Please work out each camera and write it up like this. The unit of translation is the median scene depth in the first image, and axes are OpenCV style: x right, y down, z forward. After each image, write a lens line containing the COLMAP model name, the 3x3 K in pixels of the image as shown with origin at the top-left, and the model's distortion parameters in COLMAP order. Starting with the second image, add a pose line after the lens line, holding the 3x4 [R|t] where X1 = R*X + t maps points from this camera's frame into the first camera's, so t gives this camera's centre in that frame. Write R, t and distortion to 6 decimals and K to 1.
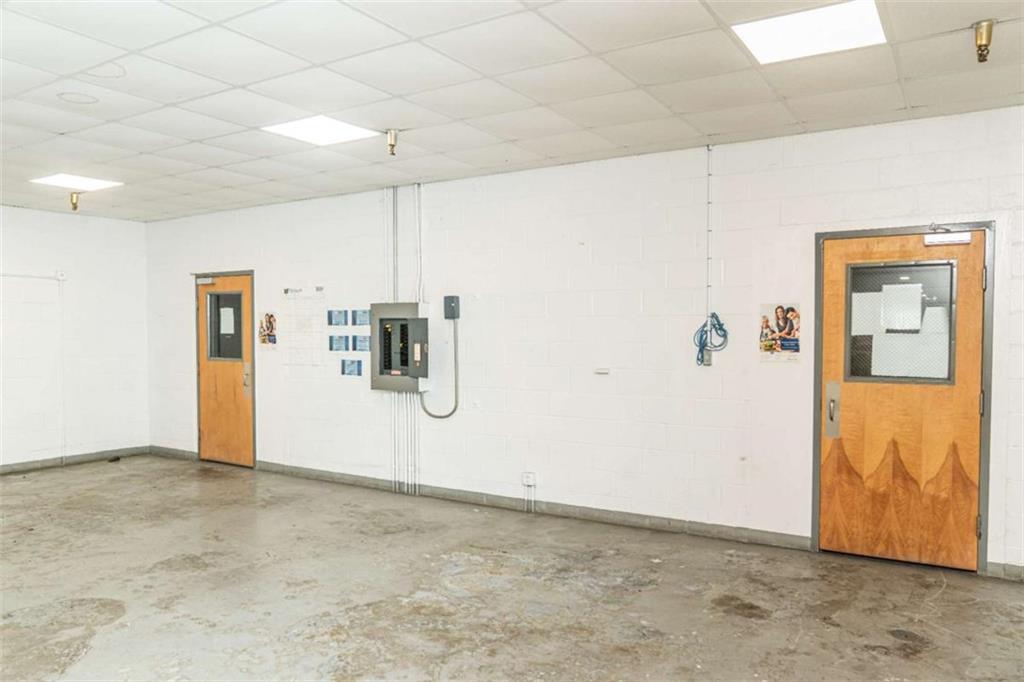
lens RADIAL K [[742.8, 0, 512.0], [0, 742.8, 341.0], [0, 0, 1]] dist [-0.027389, 0.003909]
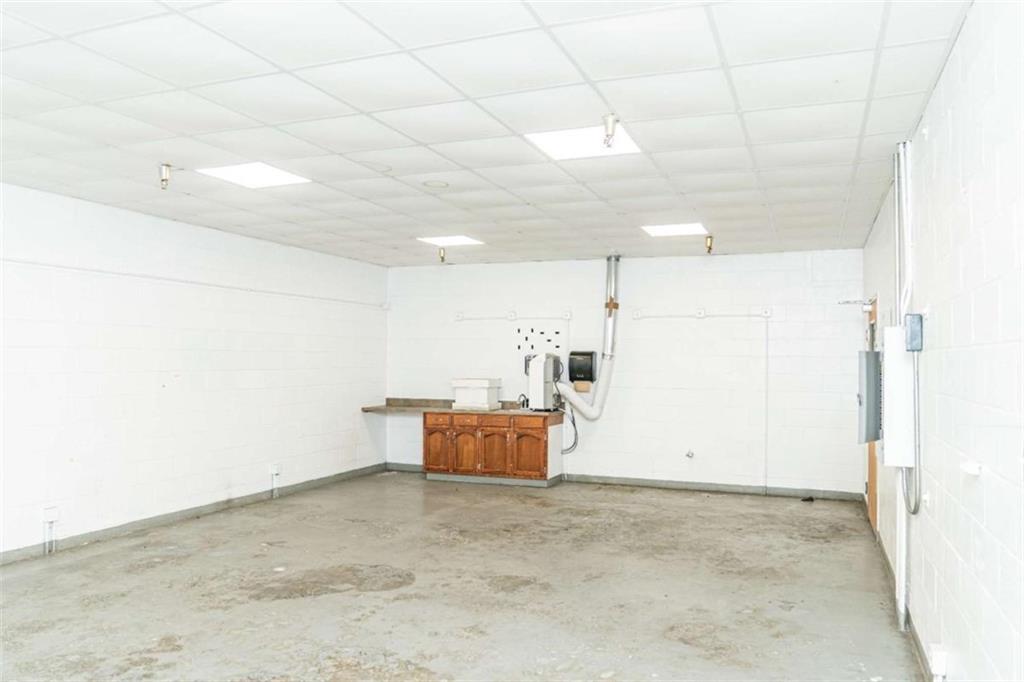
lens RADIAL K [[742.8, 0, 512.0], [0, 742.8, 341.0], [0, 0, 1]] dist [-0.027389, 0.003909]
pose [[0.173474, -0.027546, -0.984453, 0.643642], [-0.019210, 0.999324, -0.031348, -0.013876], [0.984651, 0.024350, 0.172828, 0.844548]]
